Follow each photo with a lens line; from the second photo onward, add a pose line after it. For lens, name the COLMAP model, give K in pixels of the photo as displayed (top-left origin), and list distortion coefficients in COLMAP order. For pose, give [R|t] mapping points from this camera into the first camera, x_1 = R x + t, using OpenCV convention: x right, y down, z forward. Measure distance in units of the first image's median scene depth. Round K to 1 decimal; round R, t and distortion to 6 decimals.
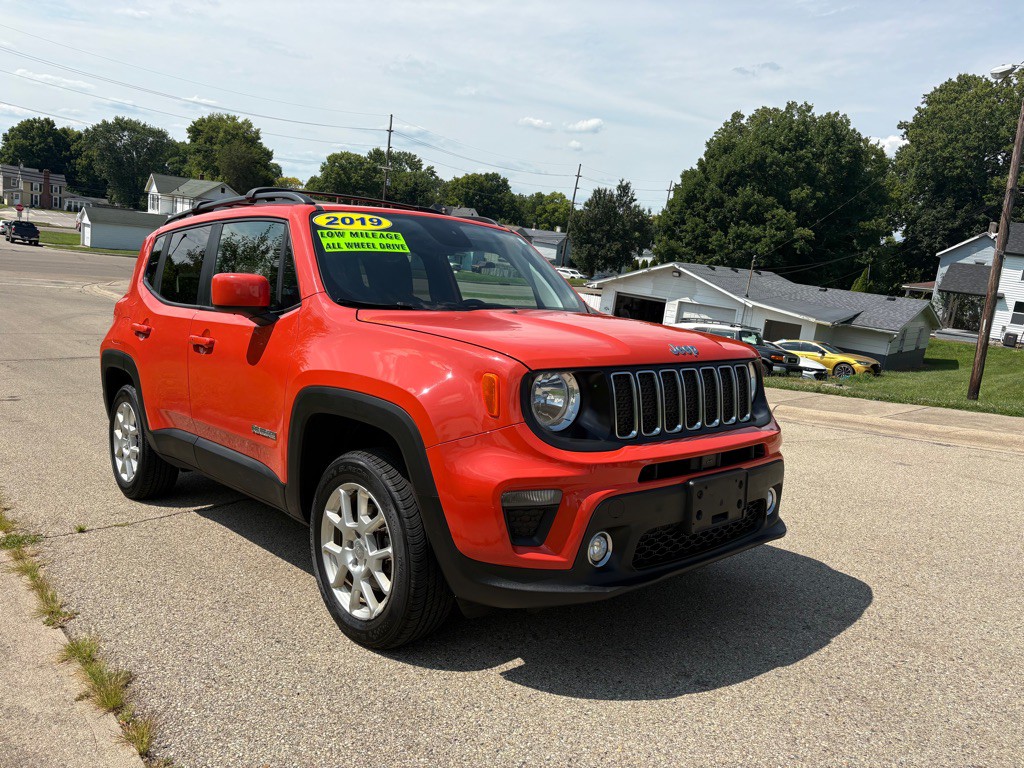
lens RADIAL K [[771.0, 0, 512.4], [0, 771.0, 377.7], [0, 0, 1]] dist [0.035892, -0.026664]
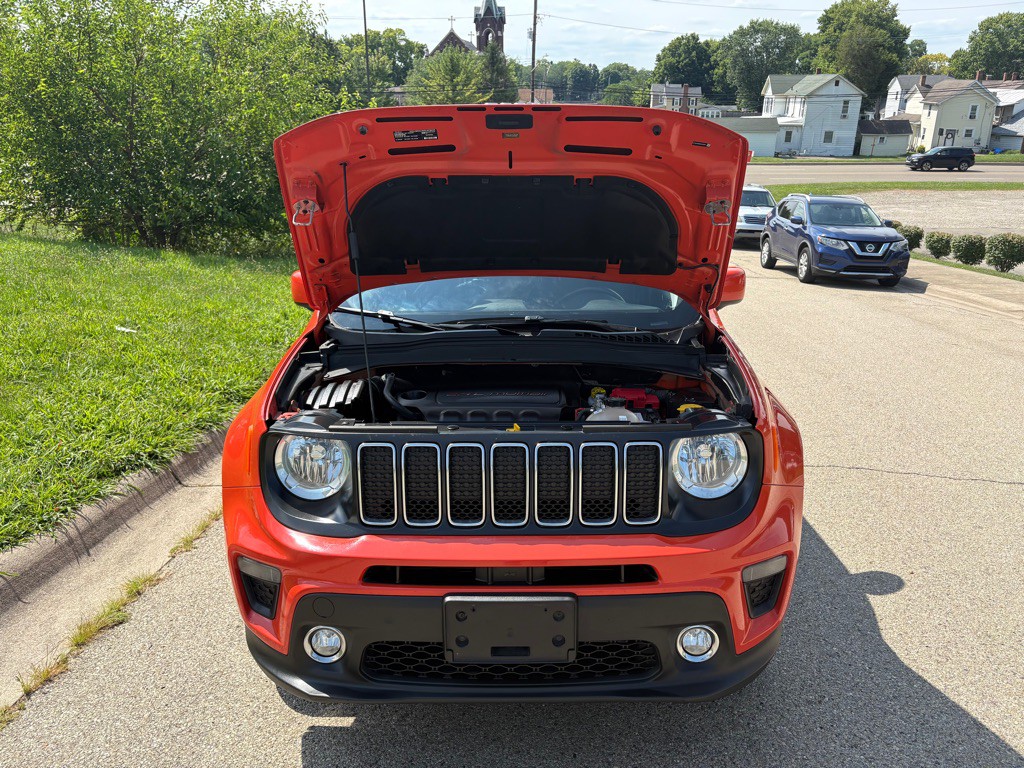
lens RADIAL K [[771.0, 0, 512.4], [0, 771.0, 384.2], [0, 0, 1]] dist [0.035892, -0.026664]
pose [[0.739138, 0.123073, -0.662214, 0.406453], [-0.035037, 0.988859, 0.144673, -0.101175], [0.672642, -0.083732, 0.735216, 0.263843]]
